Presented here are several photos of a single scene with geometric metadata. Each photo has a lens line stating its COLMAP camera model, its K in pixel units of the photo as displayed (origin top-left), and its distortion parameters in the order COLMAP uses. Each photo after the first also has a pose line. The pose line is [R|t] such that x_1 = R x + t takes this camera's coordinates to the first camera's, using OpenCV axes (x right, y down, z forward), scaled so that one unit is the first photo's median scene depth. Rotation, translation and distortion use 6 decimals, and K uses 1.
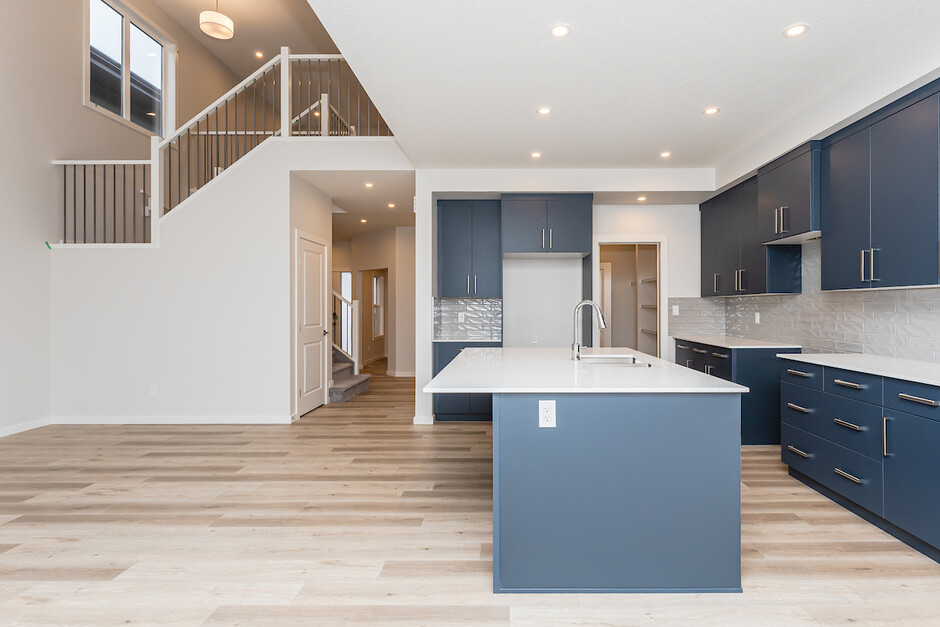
lens RADIAL K [[482.3, 0, 502.9], [0, 482.3, 303.7], [0, 0, 1]] dist [0.000787, 0.000672]
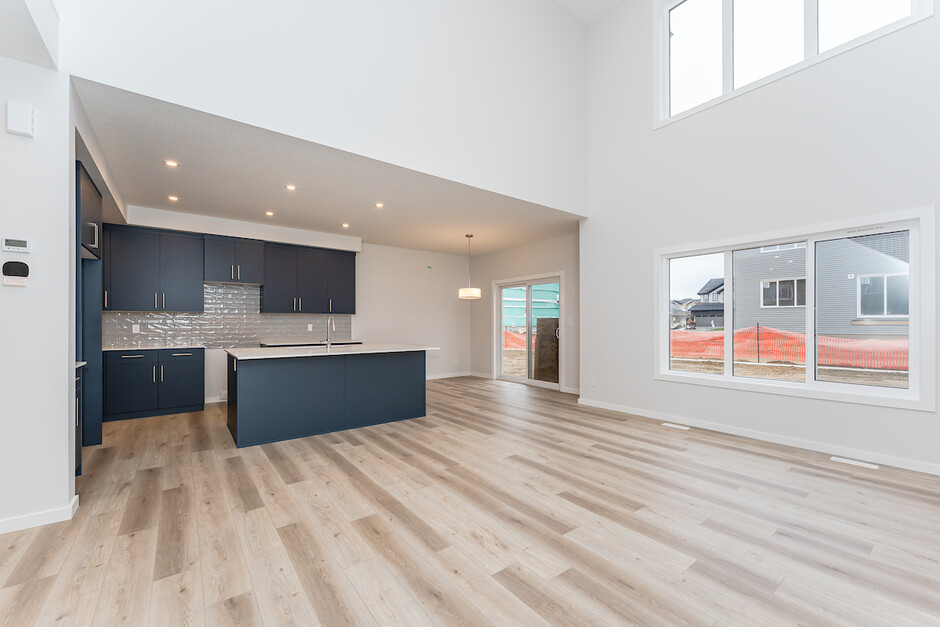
lens RADIAL K [[383.6, 0, 464.6], [0, 383.6, 317.4], [0, 0, 1]] dist [0.000849, 0.000009]
pose [[-0.595384, 0.017369, 0.803254, -1.016771], [-0.002762, 0.999716, -0.023664, 0.024895], [-0.803437, -0.016307, -0.595167, 1.097240]]
